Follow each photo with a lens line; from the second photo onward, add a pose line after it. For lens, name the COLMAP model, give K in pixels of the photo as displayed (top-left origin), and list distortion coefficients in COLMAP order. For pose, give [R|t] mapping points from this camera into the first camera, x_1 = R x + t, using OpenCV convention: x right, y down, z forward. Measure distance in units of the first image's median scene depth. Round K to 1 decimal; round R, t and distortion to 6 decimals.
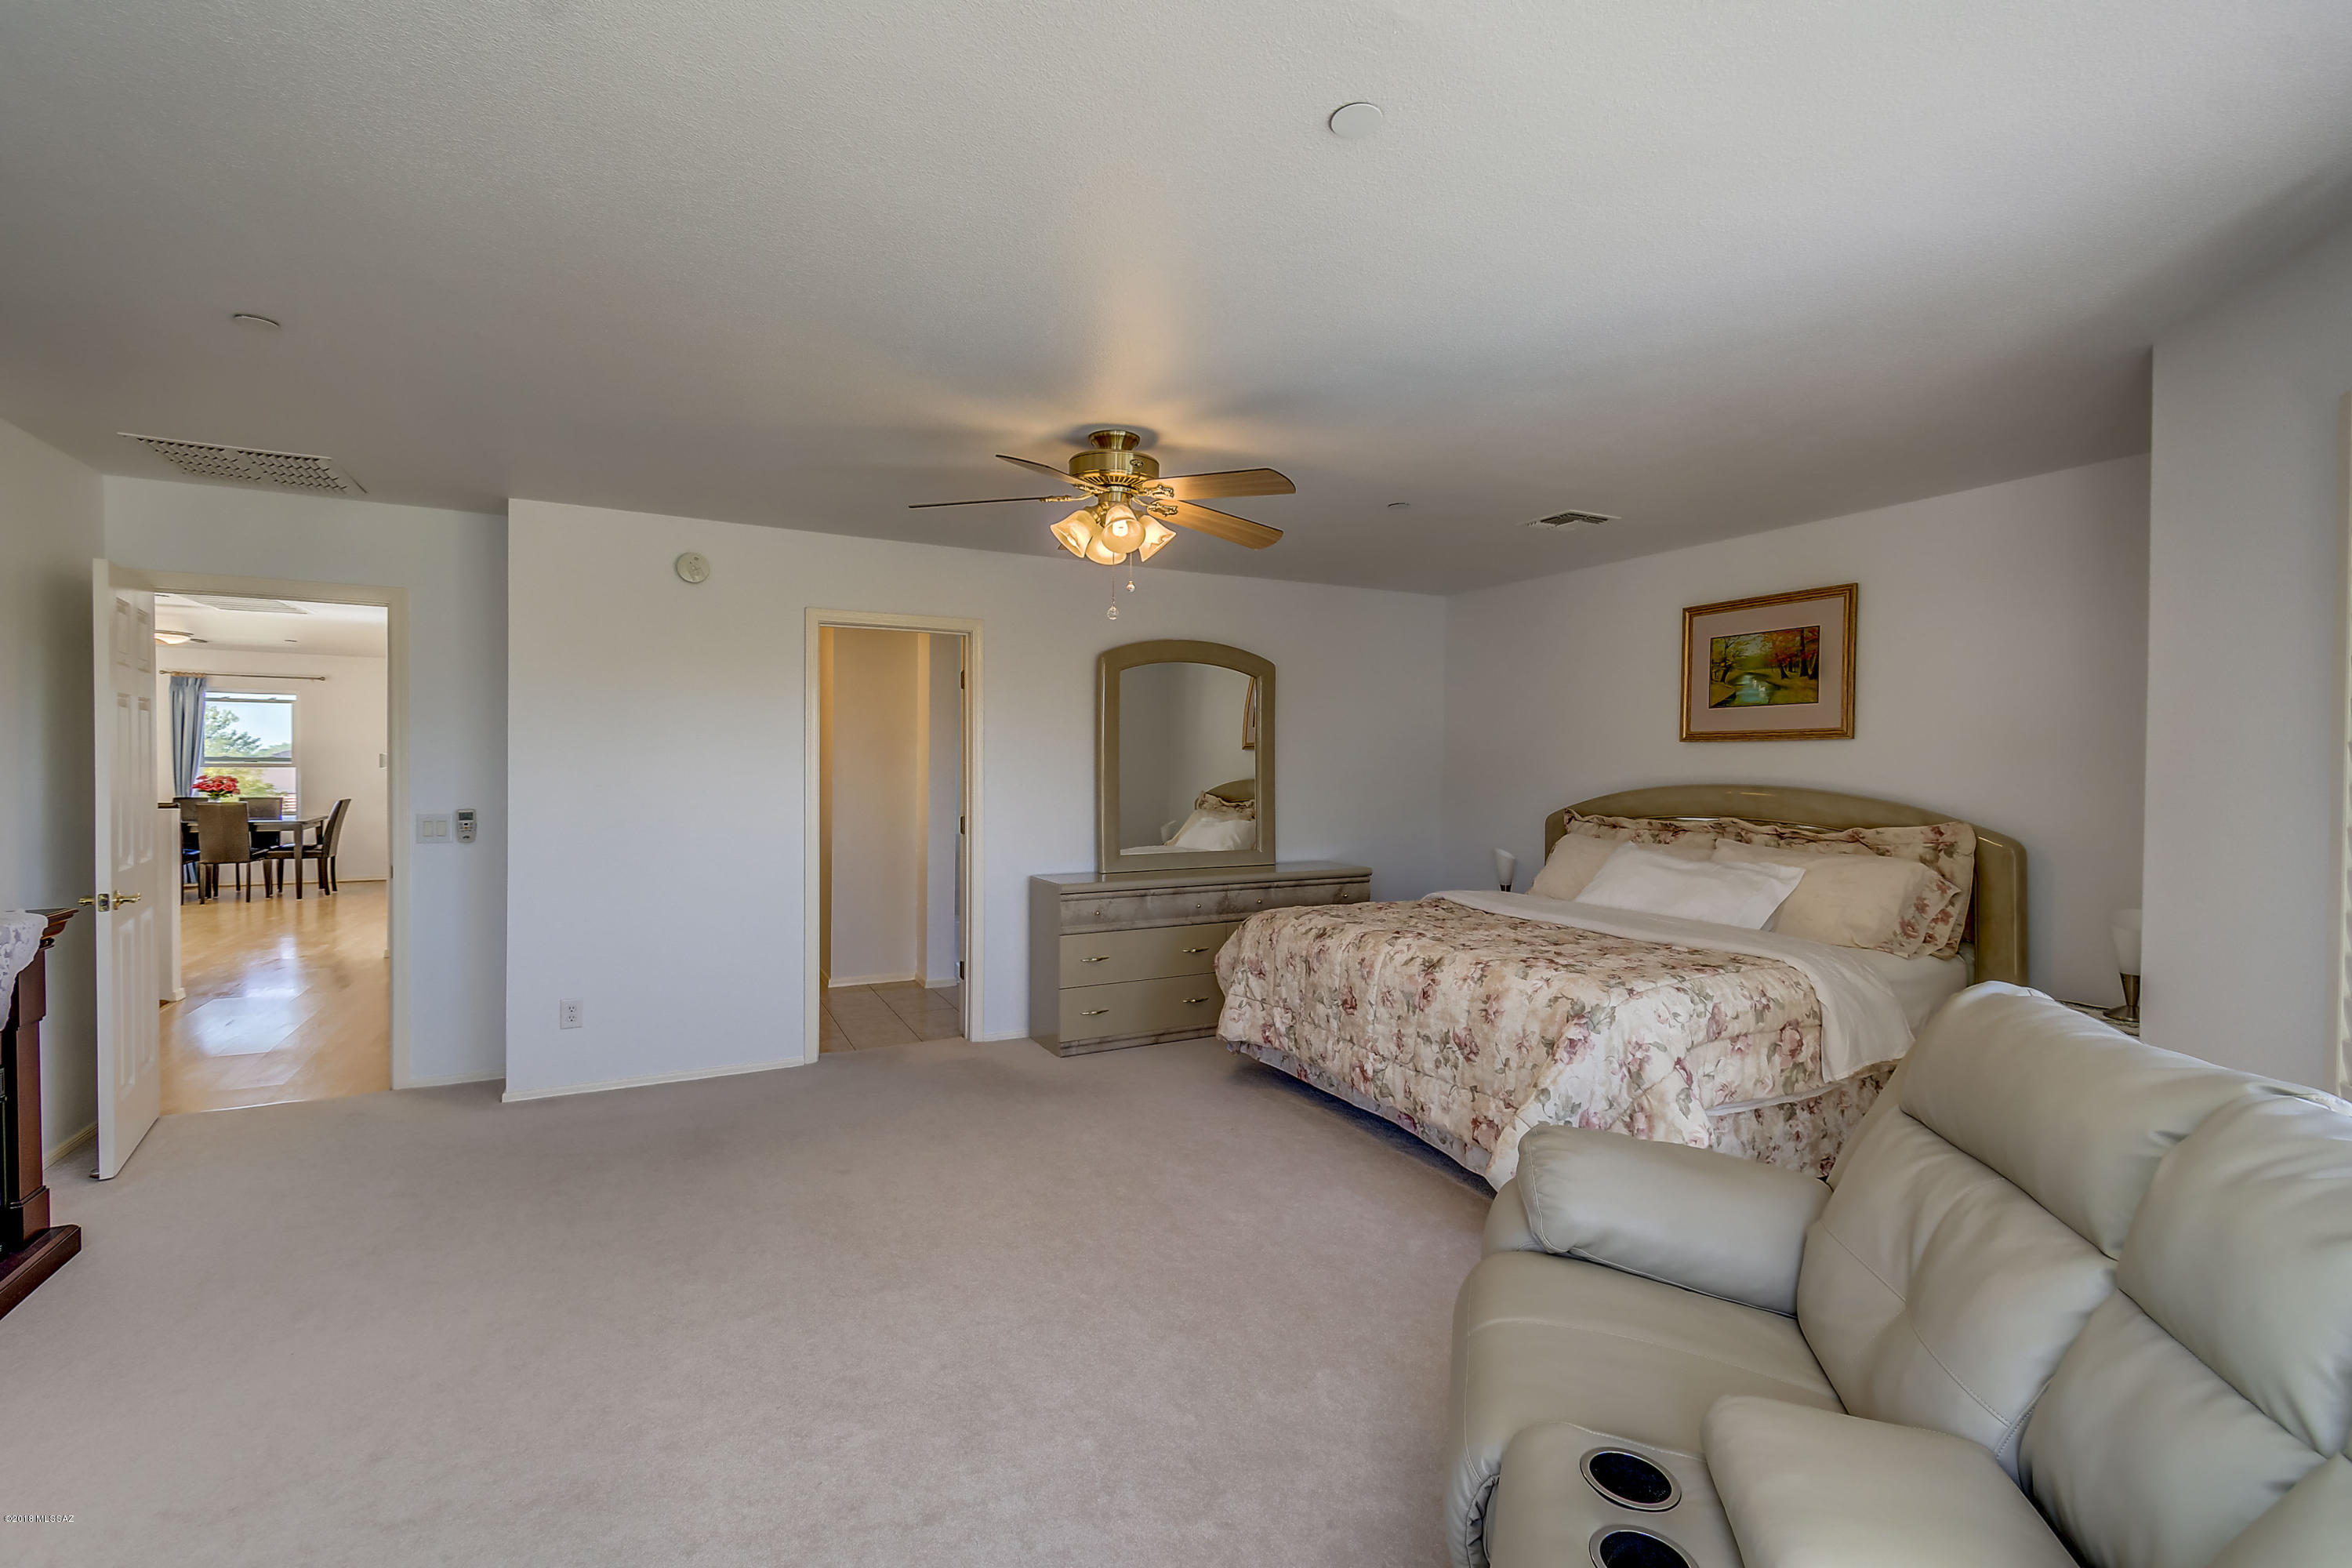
lens RADIAL K [[1036.9, 0, 1181.9], [0, 1036.9, 783.8], [0, 0, 1]] dist [0.017113, -0.007370]
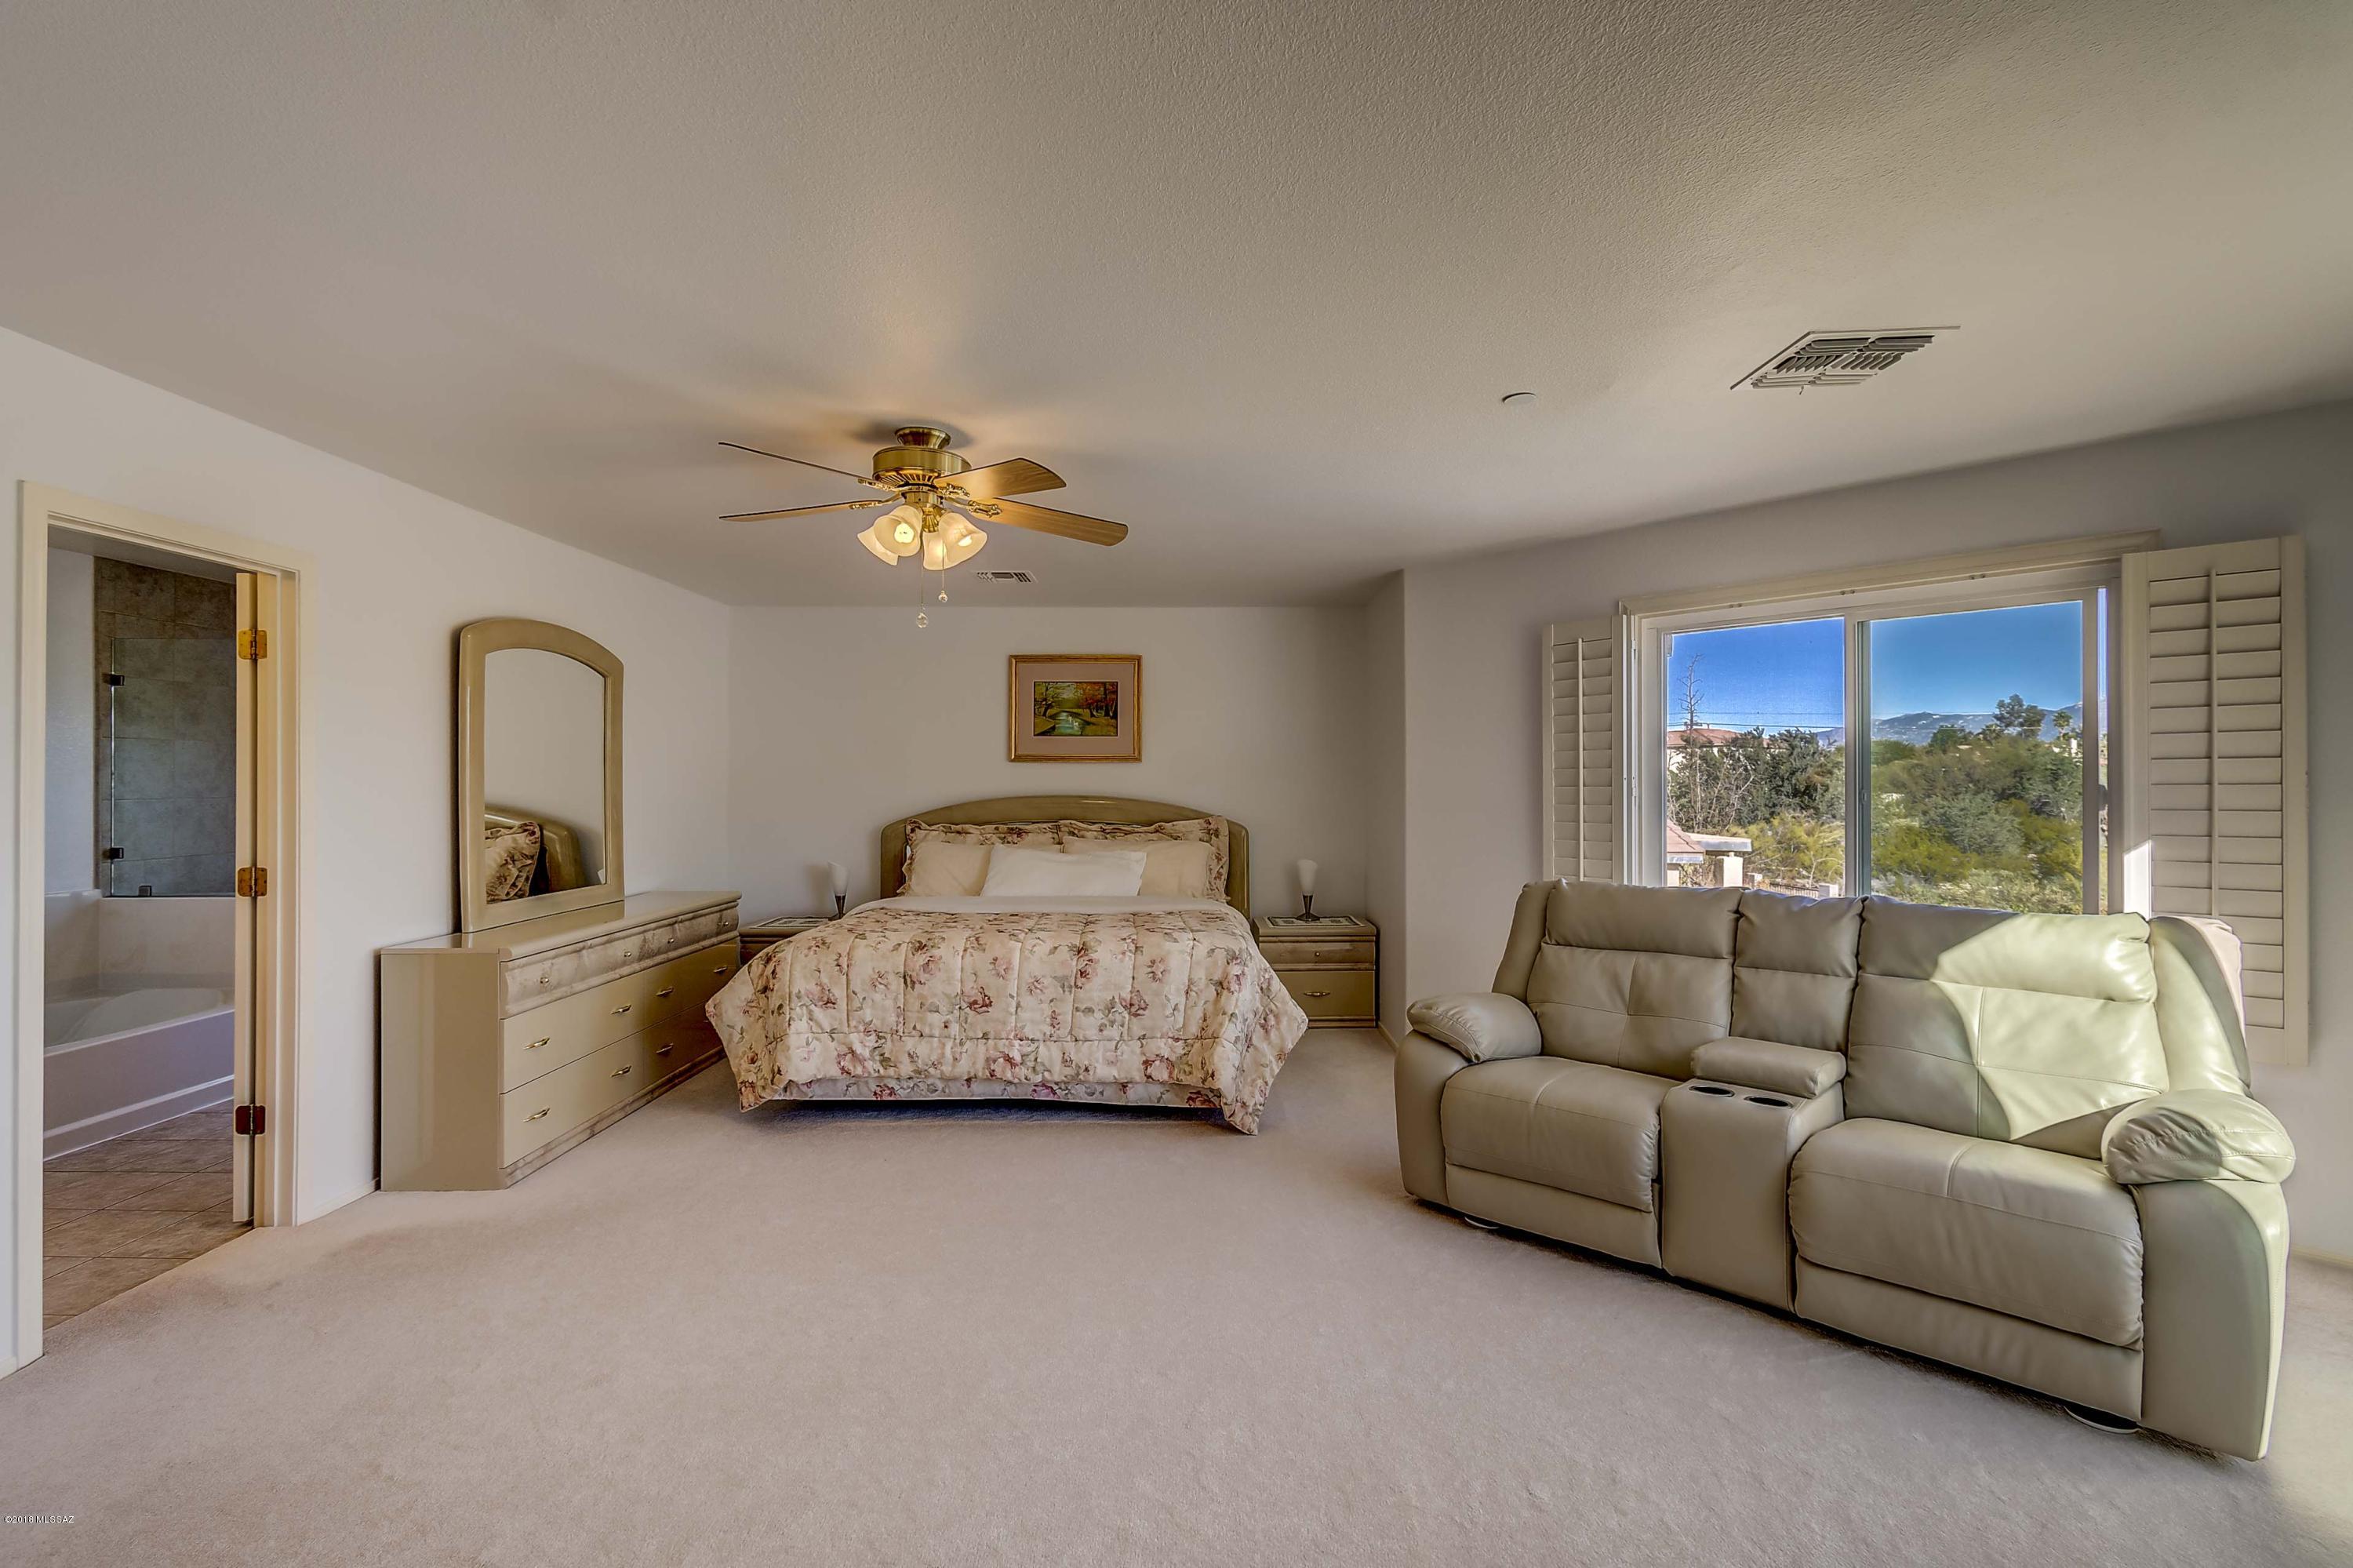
lens RADIAL K [[1037.4, 0, 1182.4], [0, 1037.4, 783.8], [0, 0, 1]] dist [0.017113, -0.007370]
pose [[0.465009, -0.004323, 0.885295, -0.633592], [0.018176, 0.999824, -0.004665, -0.005361], [-0.885119, 0.018261, 0.465006, 0.286634]]
